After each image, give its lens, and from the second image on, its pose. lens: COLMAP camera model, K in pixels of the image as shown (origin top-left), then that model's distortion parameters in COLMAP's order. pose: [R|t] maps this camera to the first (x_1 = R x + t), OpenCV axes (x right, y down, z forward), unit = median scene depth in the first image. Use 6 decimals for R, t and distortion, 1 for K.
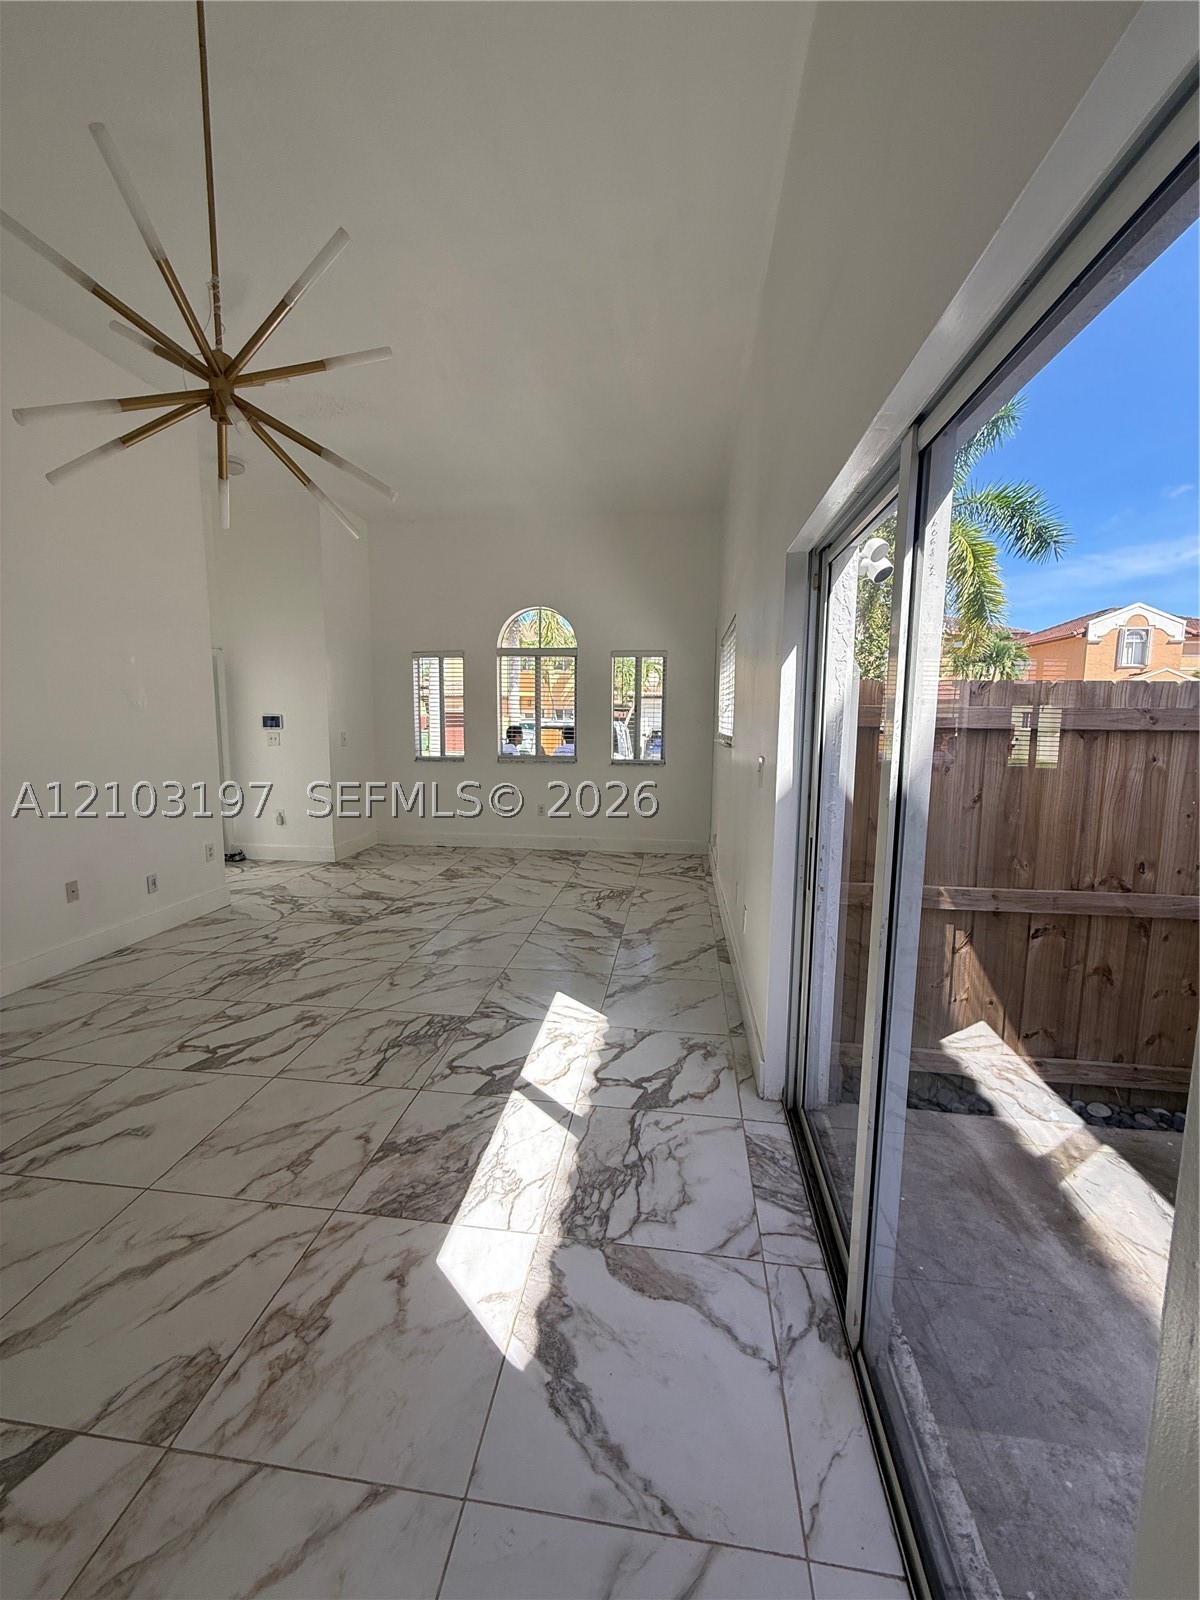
lens RADIAL K [[638.3, 0, 598.0], [0, 638.3, 794.9], [0, 0, 1]] dist [-0.000472, 0.000335]
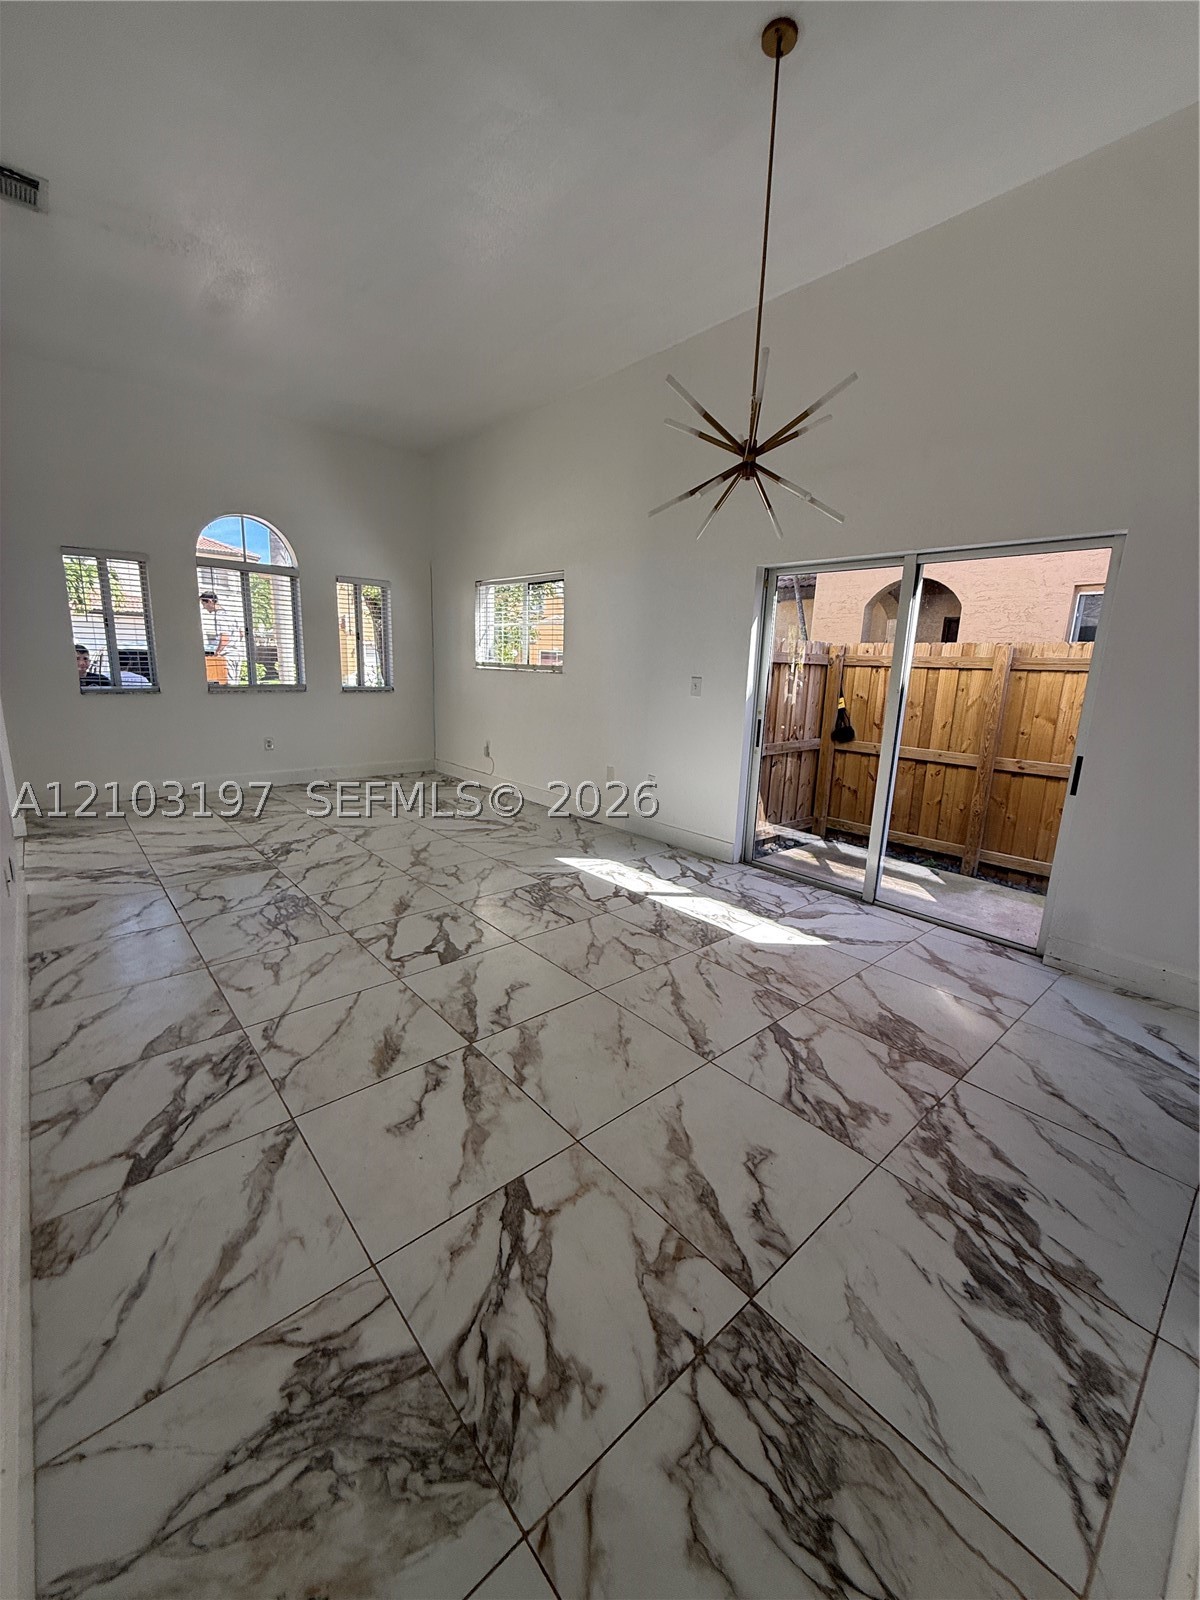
lens RADIAL K [[638.3, 0, 598.7], [0, 638.3, 796.1], [0, 0, 1]] dist [-0.000472, 0.000335]
pose [[0.662665, -0.144461, 0.734851, -0.952588], [0.061815, 0.988422, 0.138567, -0.000300], [-0.746360, -0.046399, 0.663923, 0.047818]]
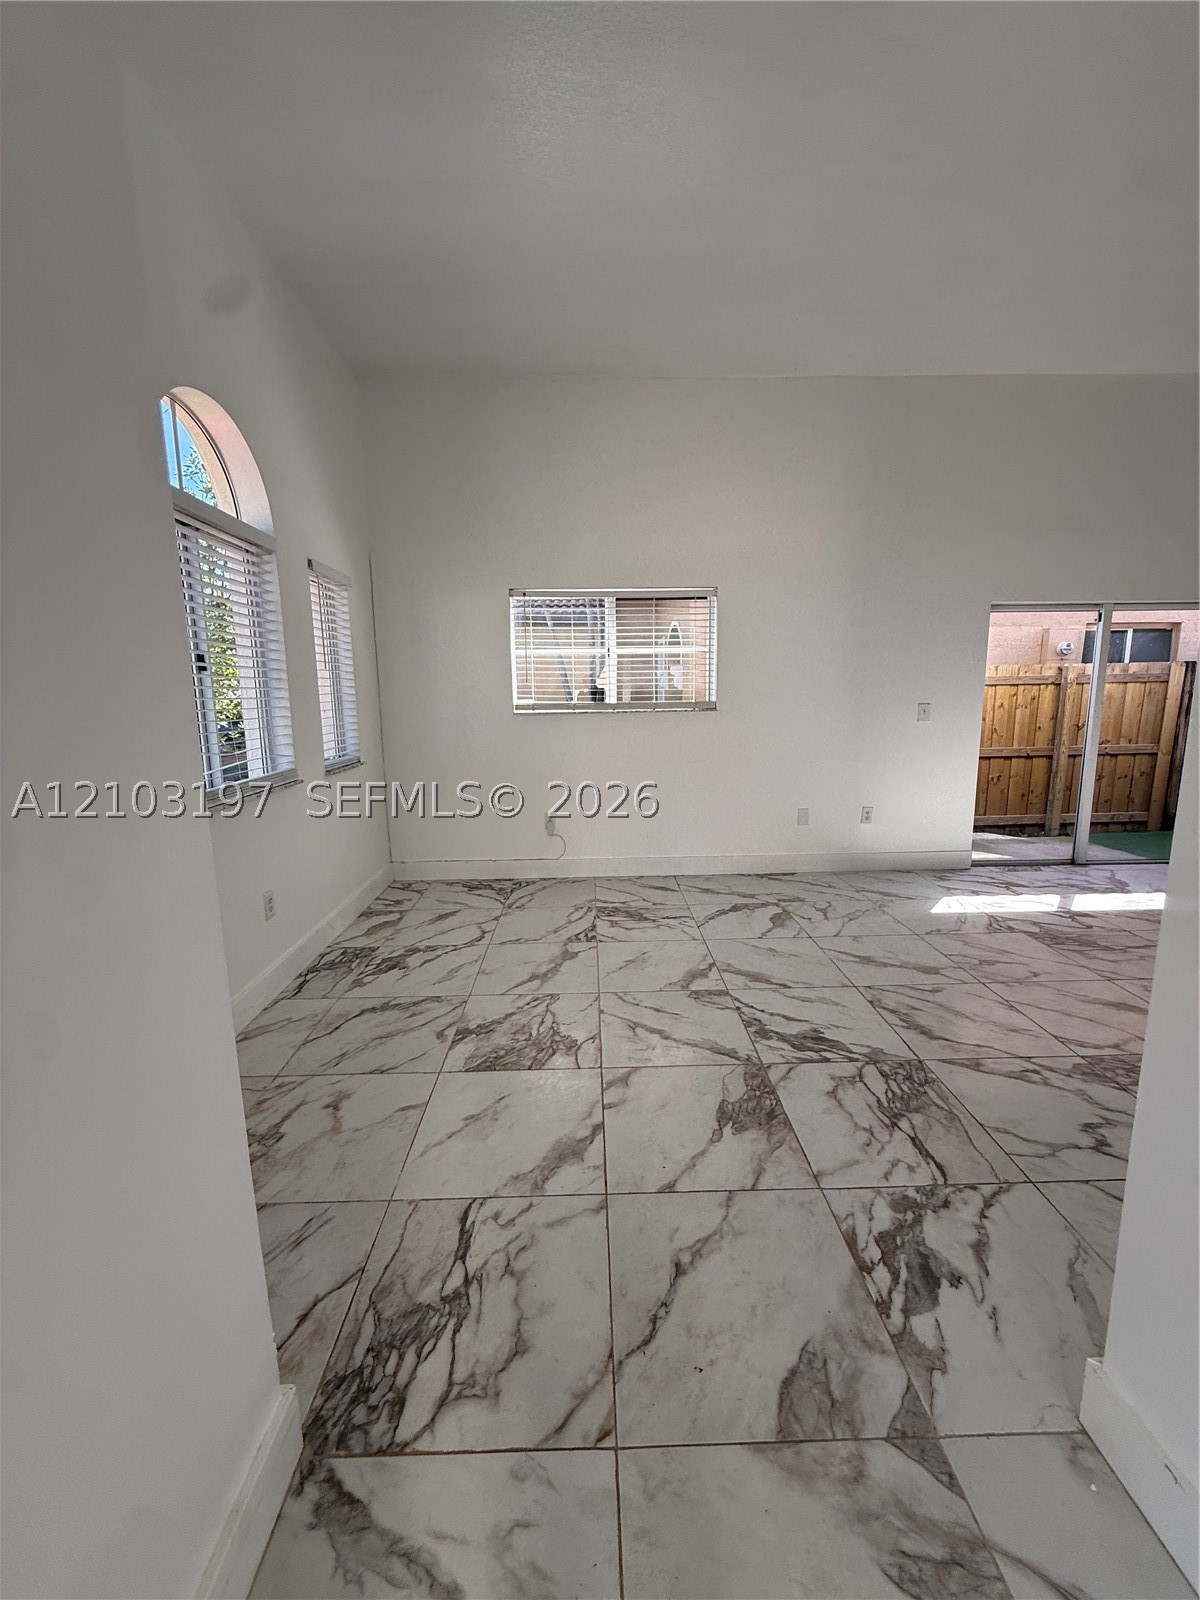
lens RADIAL K [[638.3, 0, 596.0], [0, 638.3, 795.8], [0, 0, 1]] dist [-0.000472, 0.000335]
pose [[-0.146248, -0.166606, 0.975117, -1.082643], [0.129572, 0.973998, 0.185848, -0.203400], [-0.980725, 0.153528, -0.120858, 1.696876]]
